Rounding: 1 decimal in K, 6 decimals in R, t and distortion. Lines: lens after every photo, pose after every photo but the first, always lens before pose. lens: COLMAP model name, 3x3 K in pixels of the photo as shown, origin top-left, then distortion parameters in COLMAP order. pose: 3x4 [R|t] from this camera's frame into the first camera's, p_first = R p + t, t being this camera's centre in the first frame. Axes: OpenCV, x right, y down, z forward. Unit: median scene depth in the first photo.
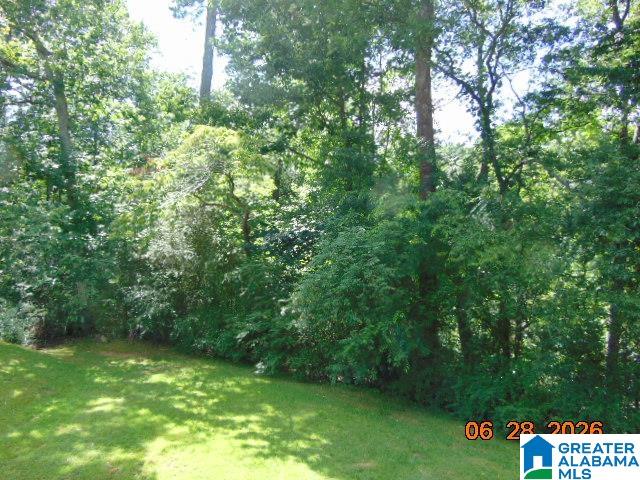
lens RADIAL K [[478.4, 0, 320.0], [0, 478.4, 240.0], [0, 0, 1]] dist [0.013609, 0.007928]
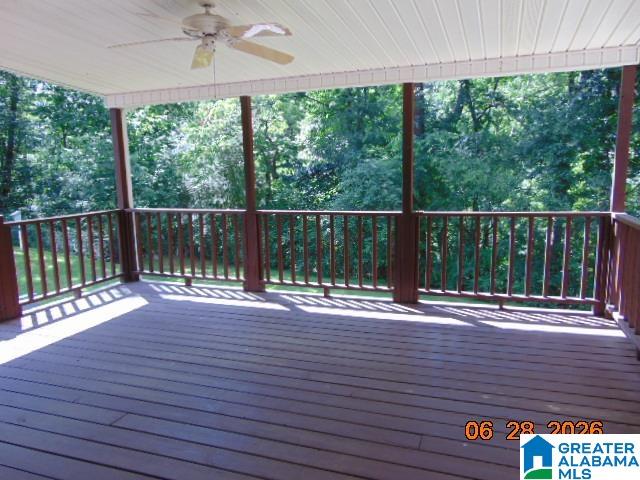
lens RADIAL K [[478.4, 0, 320.0], [0, 478.4, 240.0], [0, 0, 1]] dist [0.013609, 0.007928]
pose [[0.997331, -0.041433, 0.060116, -0.191615], [0.032318, 0.988848, 0.145382, -0.003431], [-0.065469, -0.143051, 0.987548, -0.436560]]
